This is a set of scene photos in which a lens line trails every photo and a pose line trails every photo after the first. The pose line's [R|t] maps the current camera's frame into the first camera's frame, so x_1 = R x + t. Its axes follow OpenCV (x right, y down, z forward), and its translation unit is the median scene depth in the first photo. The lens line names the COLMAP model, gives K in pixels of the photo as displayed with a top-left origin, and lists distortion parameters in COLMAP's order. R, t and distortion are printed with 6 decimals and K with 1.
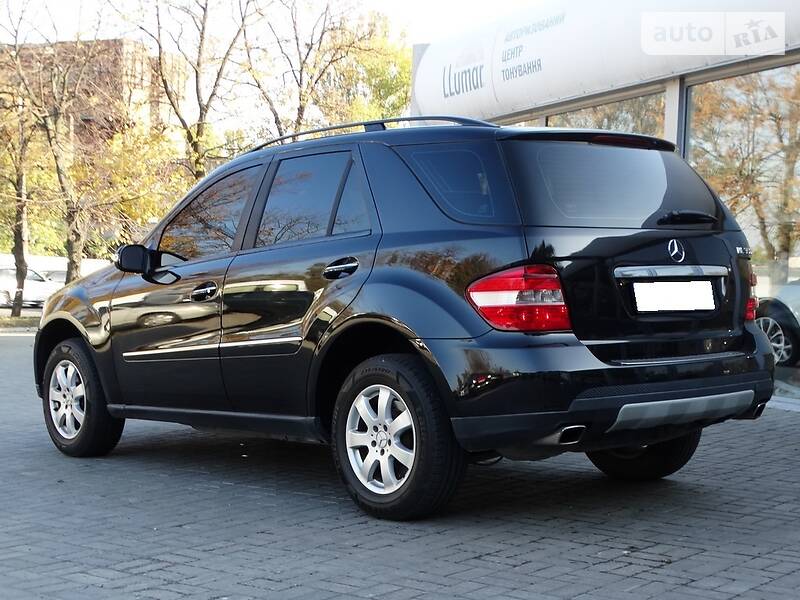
lens RADIAL K [[1292.7, 0, 394.9], [0, 1292.7, 298.7], [0, 0, 1]] dist [-0.015636, 0.000000]
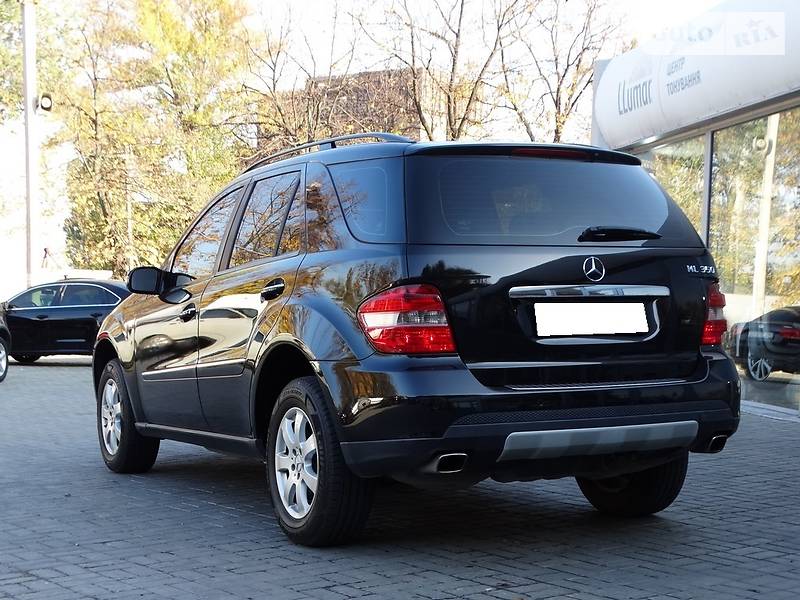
lens RADIAL K [[1292.7, 0, 400.4], [0, 1292.7, 300.9], [0, 0, 1]] dist [-0.015636, 0.000000]
pose [[0.976058, 0.000014, -0.217513, 0.273598], [-0.003470, 0.999874, -0.015506, 0.000659], [0.217485, 0.015890, 0.975934, 0.055191]]
